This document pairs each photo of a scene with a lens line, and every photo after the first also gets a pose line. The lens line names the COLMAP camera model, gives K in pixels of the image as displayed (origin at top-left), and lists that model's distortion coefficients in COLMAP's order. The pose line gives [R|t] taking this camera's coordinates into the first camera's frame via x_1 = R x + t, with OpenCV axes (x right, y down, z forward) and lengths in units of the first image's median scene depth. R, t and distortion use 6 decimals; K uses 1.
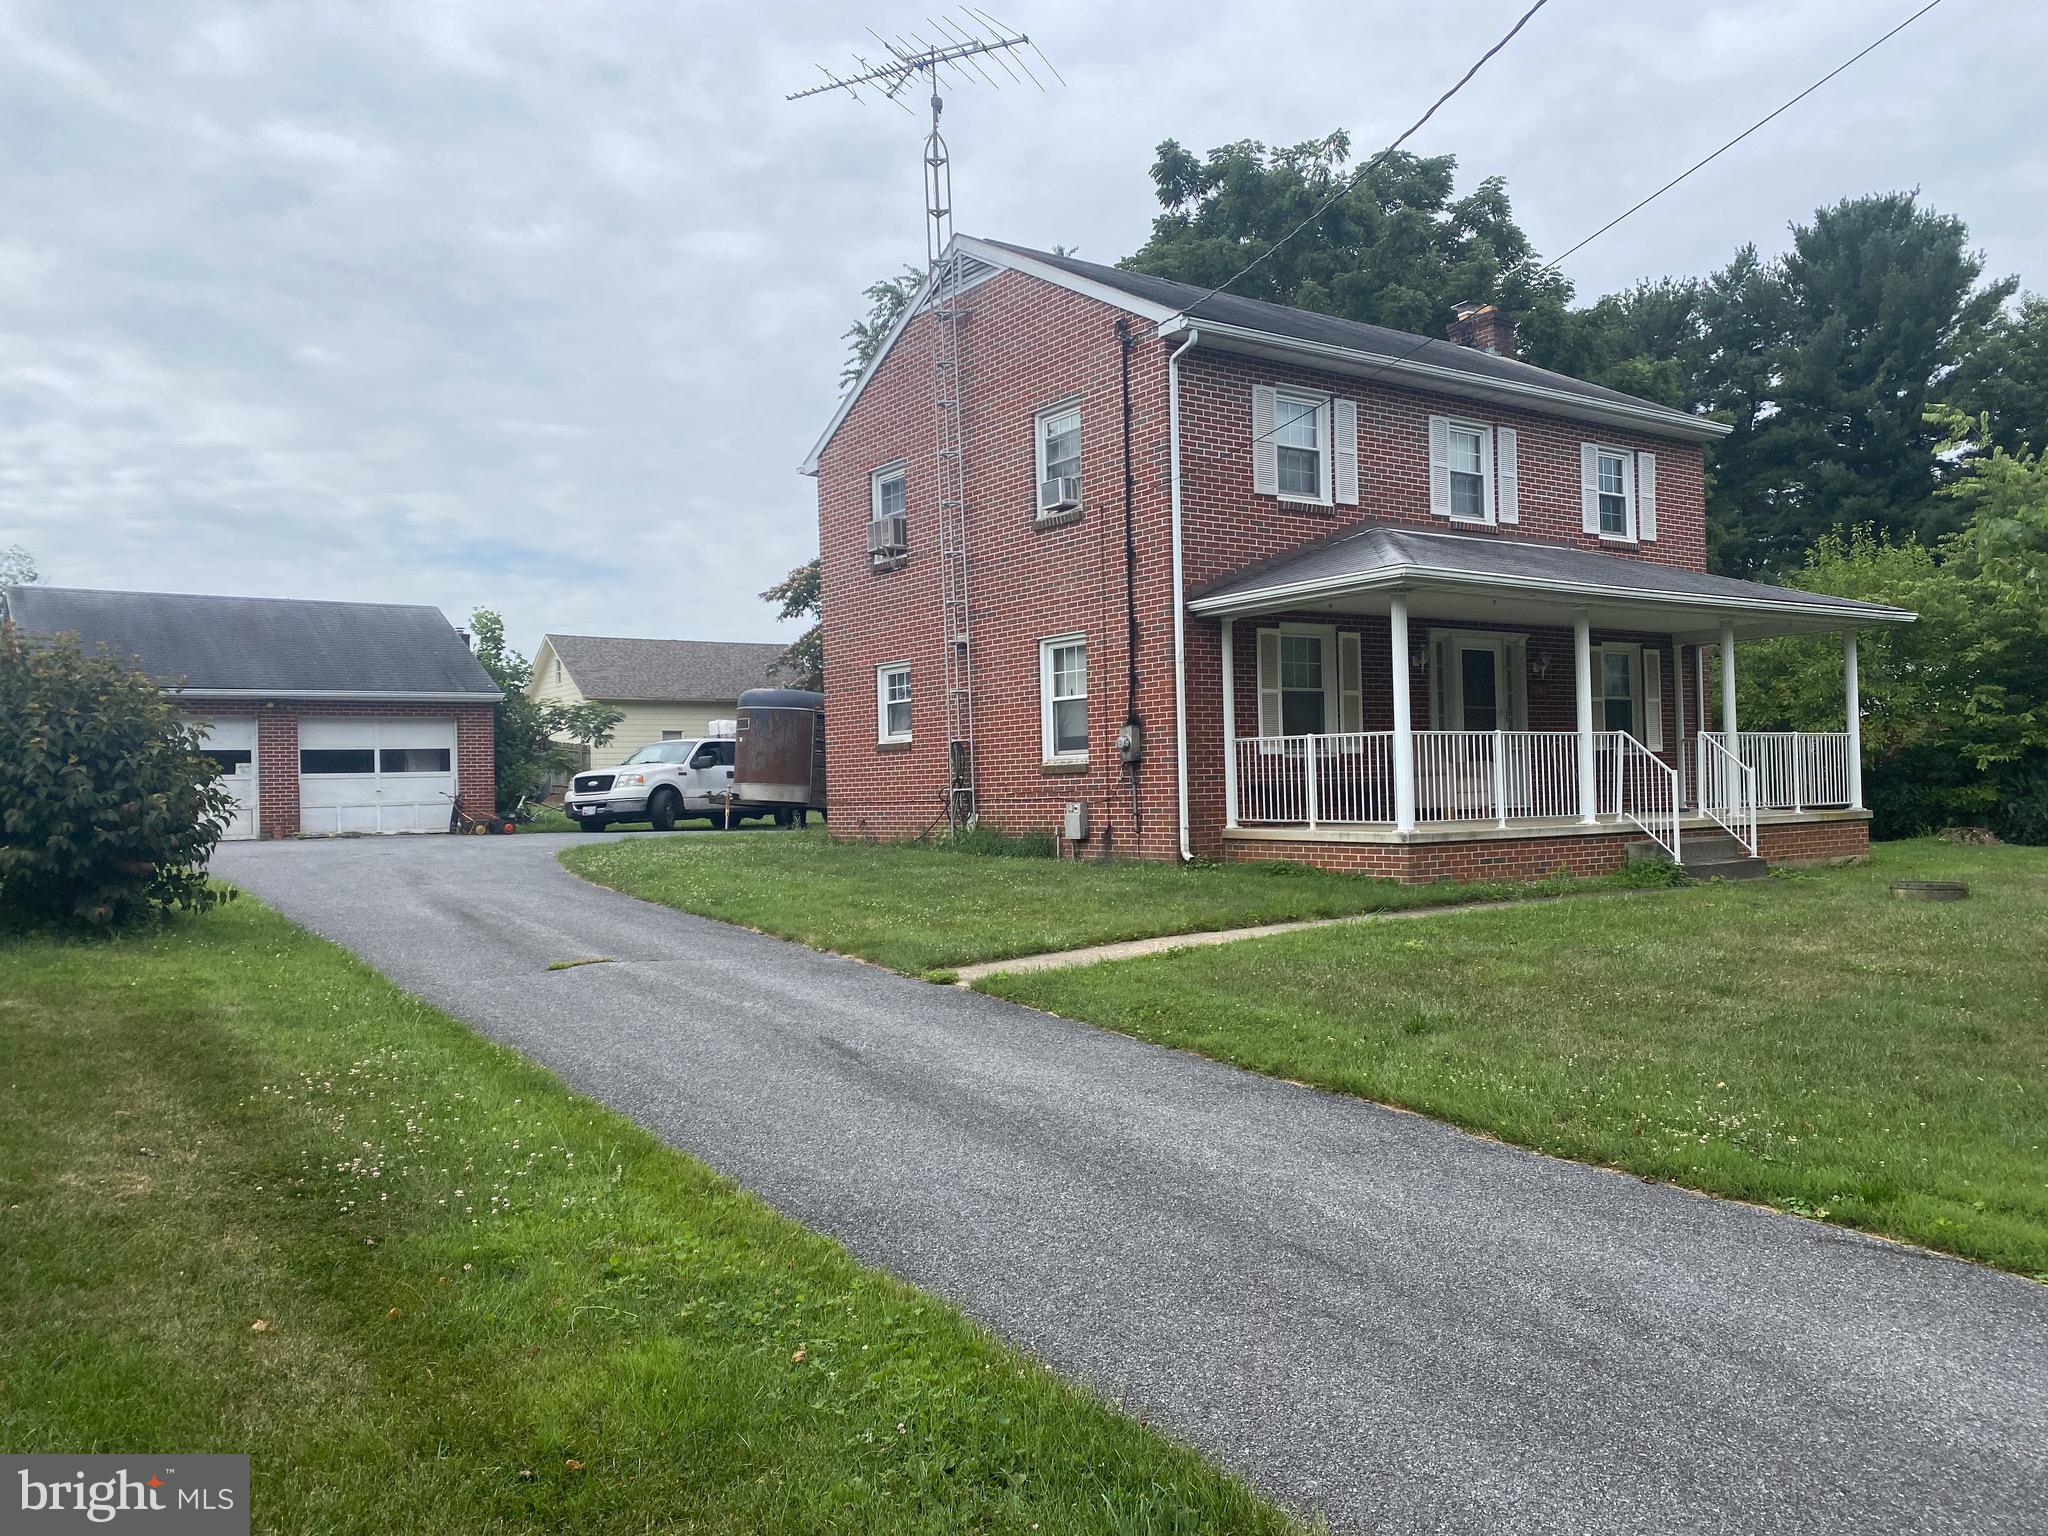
lens RADIAL K [[1496.2, 0, 1024.0], [0, 1496.2, 768.0], [0, 0, 1]] dist [0.152374, 0.000152]
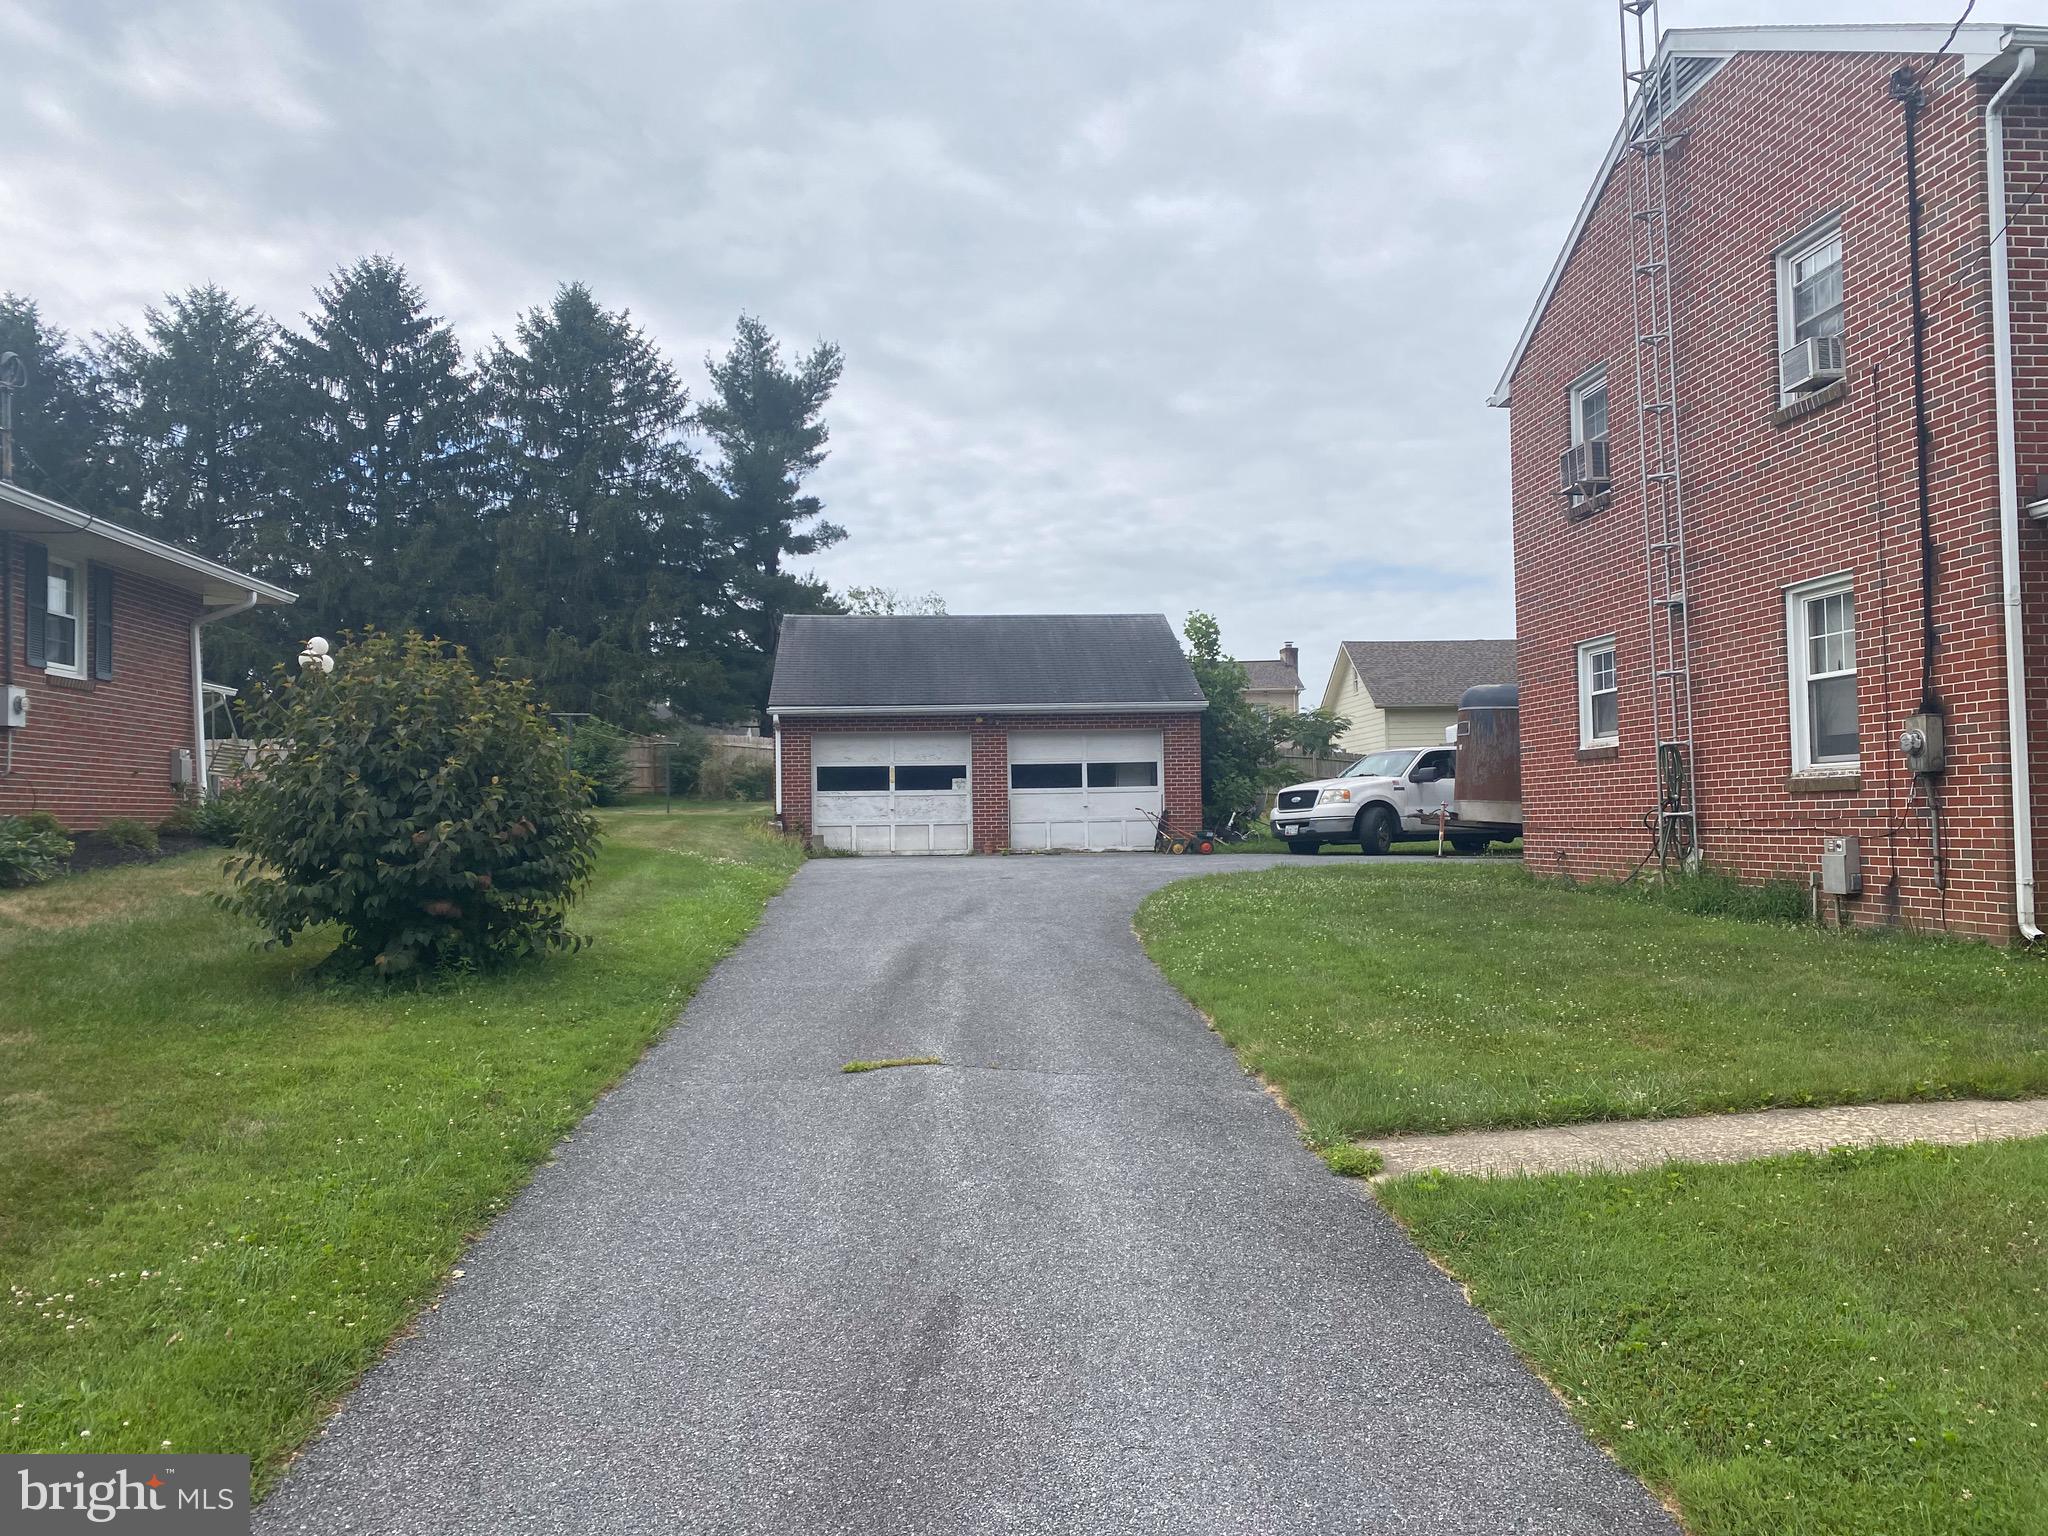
lens RADIAL K [[1570.4, 0, 1024.0], [0, 1570.4, 768.0], [0, 0, 1]] dist [0.003997, -0.005668]
pose [[0.864813, -0.007253, -0.502042, 0.061245], [0.003562, 0.999959, -0.008310, -0.001782], [0.502082, 0.005398, 0.864803, 0.209144]]
